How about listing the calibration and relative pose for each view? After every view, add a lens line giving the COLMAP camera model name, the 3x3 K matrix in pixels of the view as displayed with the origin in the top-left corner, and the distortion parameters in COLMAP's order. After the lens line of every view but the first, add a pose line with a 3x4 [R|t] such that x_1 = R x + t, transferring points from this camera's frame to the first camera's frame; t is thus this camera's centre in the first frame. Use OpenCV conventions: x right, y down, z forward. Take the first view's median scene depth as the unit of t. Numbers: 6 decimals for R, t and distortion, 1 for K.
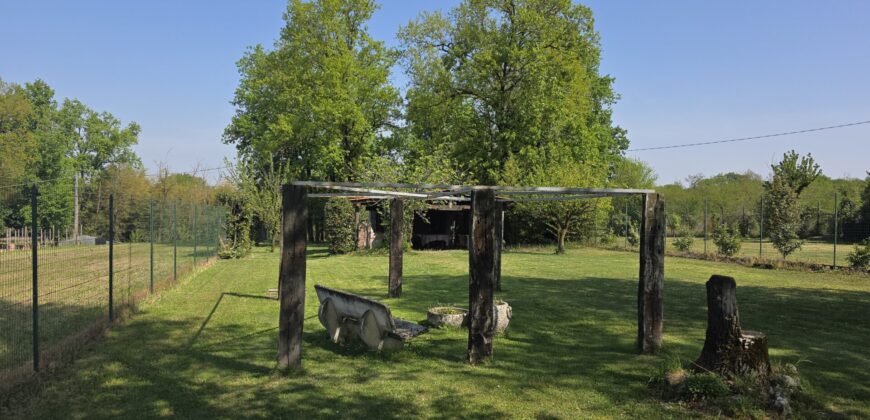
lens RADIAL K [[559.1, 0, 435.0], [0, 559.1, 222.6], [0, 0, 1]] dist [-0.004750, -0.001515]
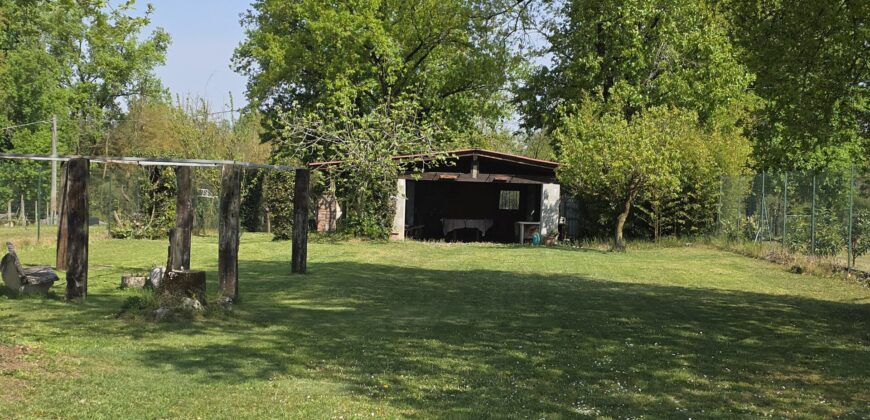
lens RADIAL K [[1131.0, 0, 435.0], [0, 1131.0, 210.0], [0, 0, 1]] dist [0.070757, -0.001885]
pose [[0.953664, 0.024639, -0.299864, 0.150514], [-0.023872, 0.999696, 0.006222, 0.001714], [0.299926, 0.001225, 0.953962, -0.107604]]
